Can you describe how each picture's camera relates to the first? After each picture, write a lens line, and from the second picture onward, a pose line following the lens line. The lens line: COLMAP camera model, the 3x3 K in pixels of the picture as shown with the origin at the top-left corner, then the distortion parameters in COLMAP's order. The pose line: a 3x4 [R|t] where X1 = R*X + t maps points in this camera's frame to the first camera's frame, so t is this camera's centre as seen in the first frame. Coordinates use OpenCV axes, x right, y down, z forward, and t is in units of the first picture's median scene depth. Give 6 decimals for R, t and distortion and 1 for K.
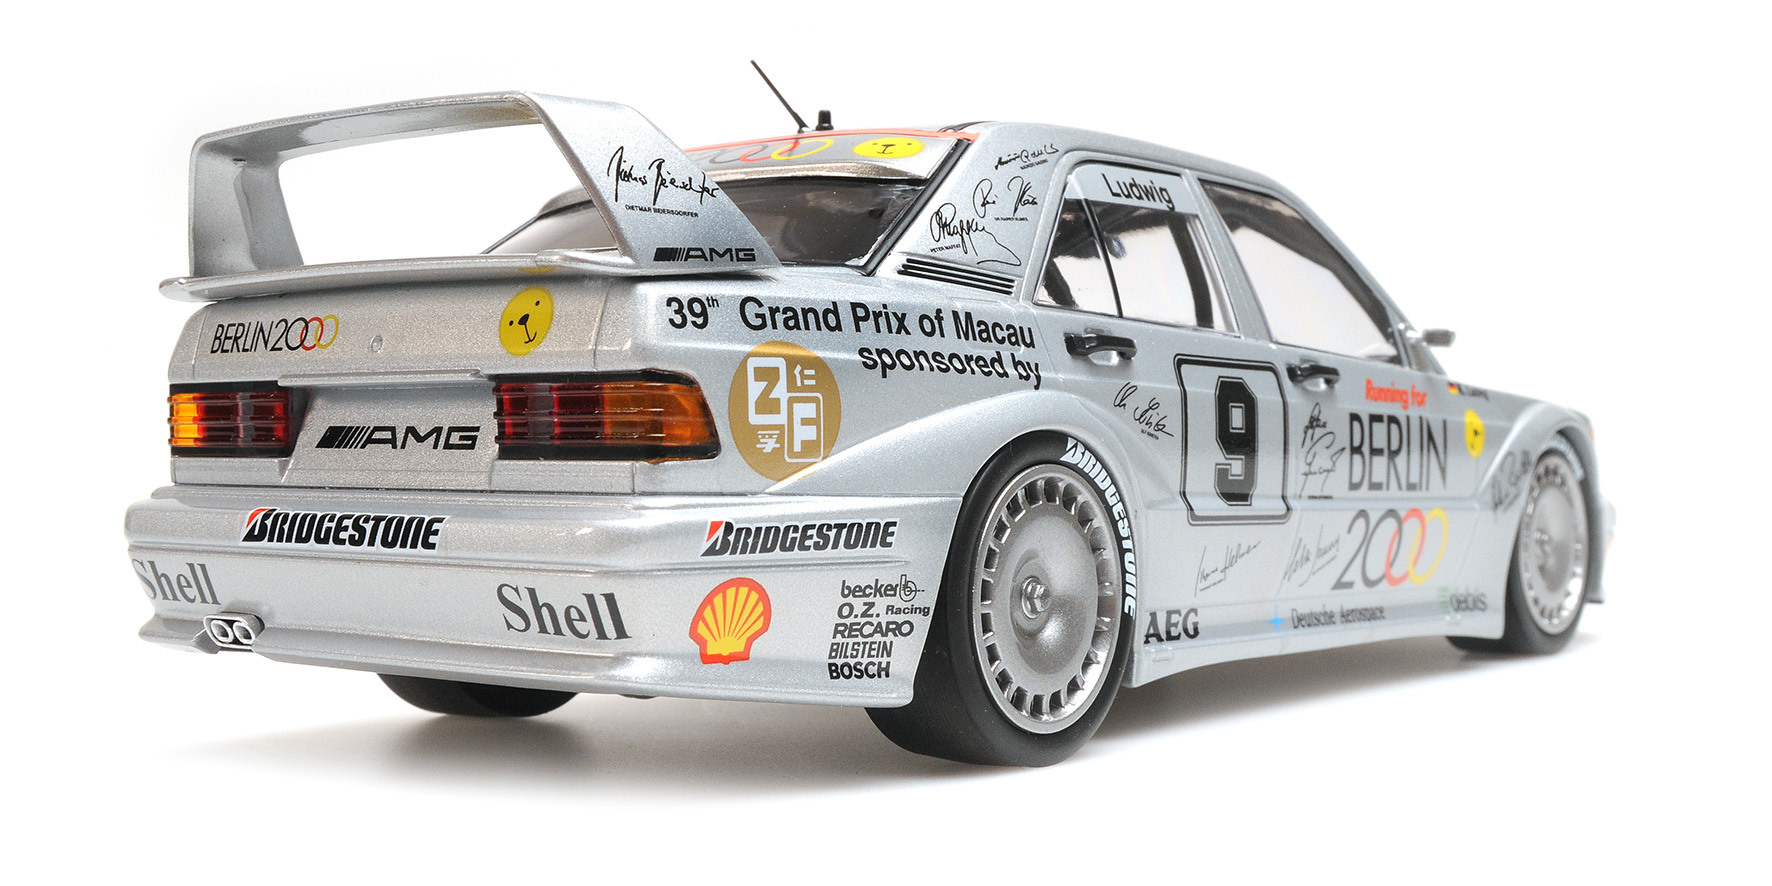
lens RADIAL K [[2325.0, 0, 886.0], [0, 2325.0, 443.0], [0, 0, 1]] dist [-0.167252, 0.018842]
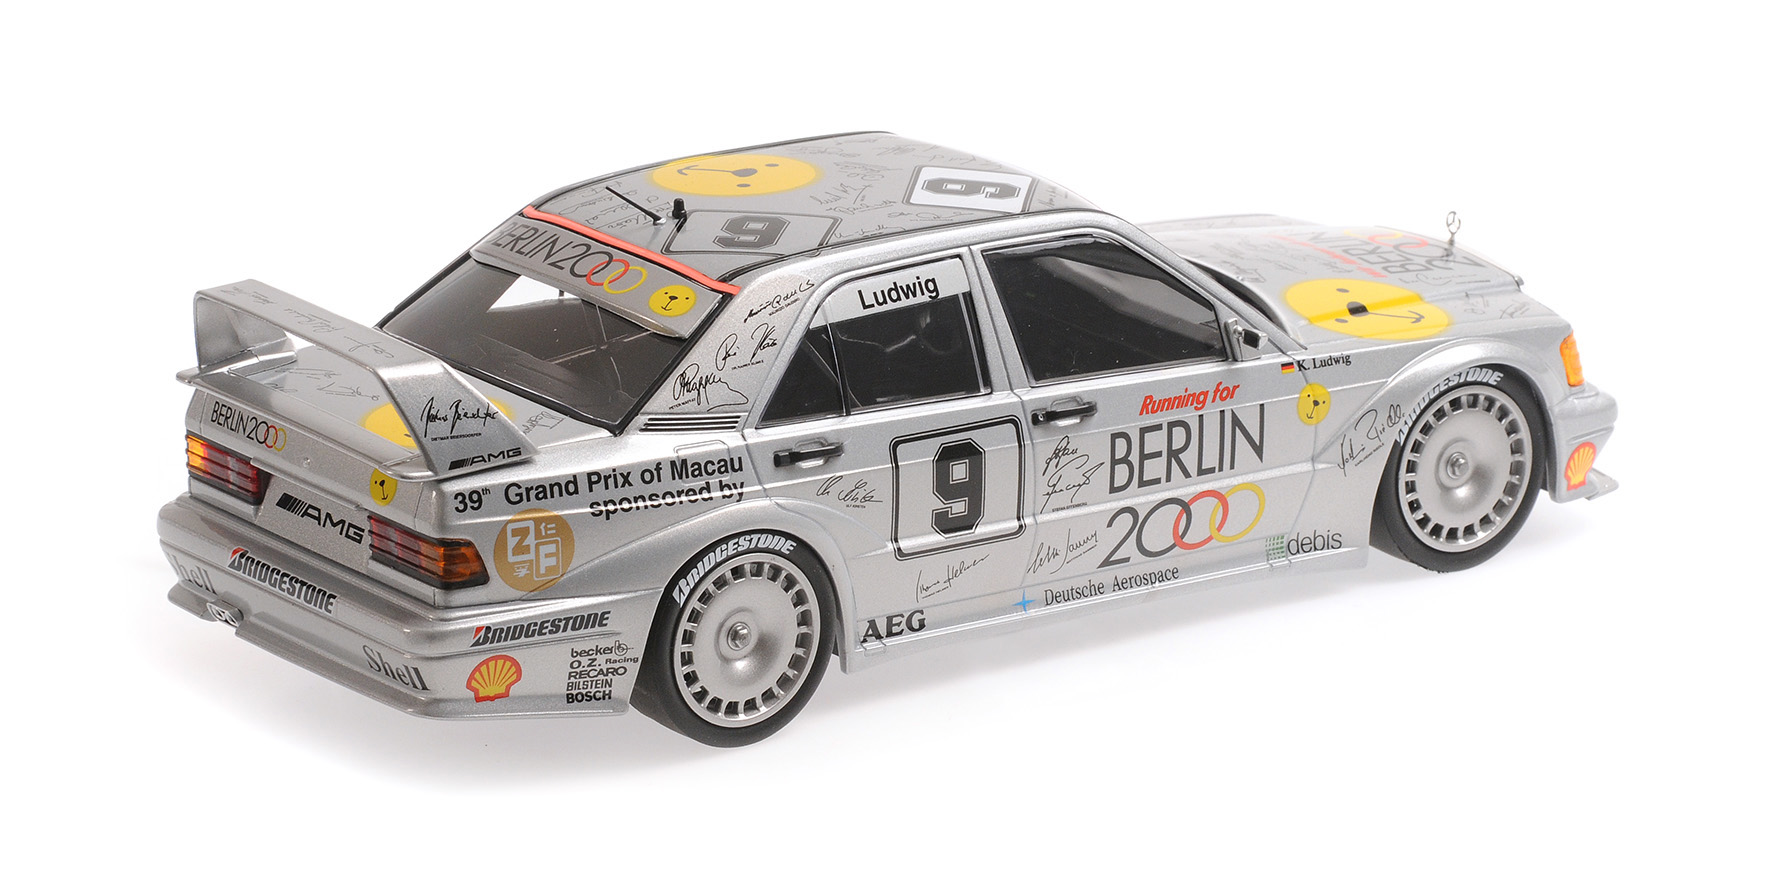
lens RADIAL K [[7403.5, 0, 886.0], [0, 7403.5, 443.0], [0, 0, 1]] dist [0.051436, -0.130248]
pose [[0.966374, 0.080753, -0.244132, 1.420187], [-0.011436, 0.961967, 0.272928, -1.468086], [0.256886, -0.260958, 0.930543, -3.663337]]
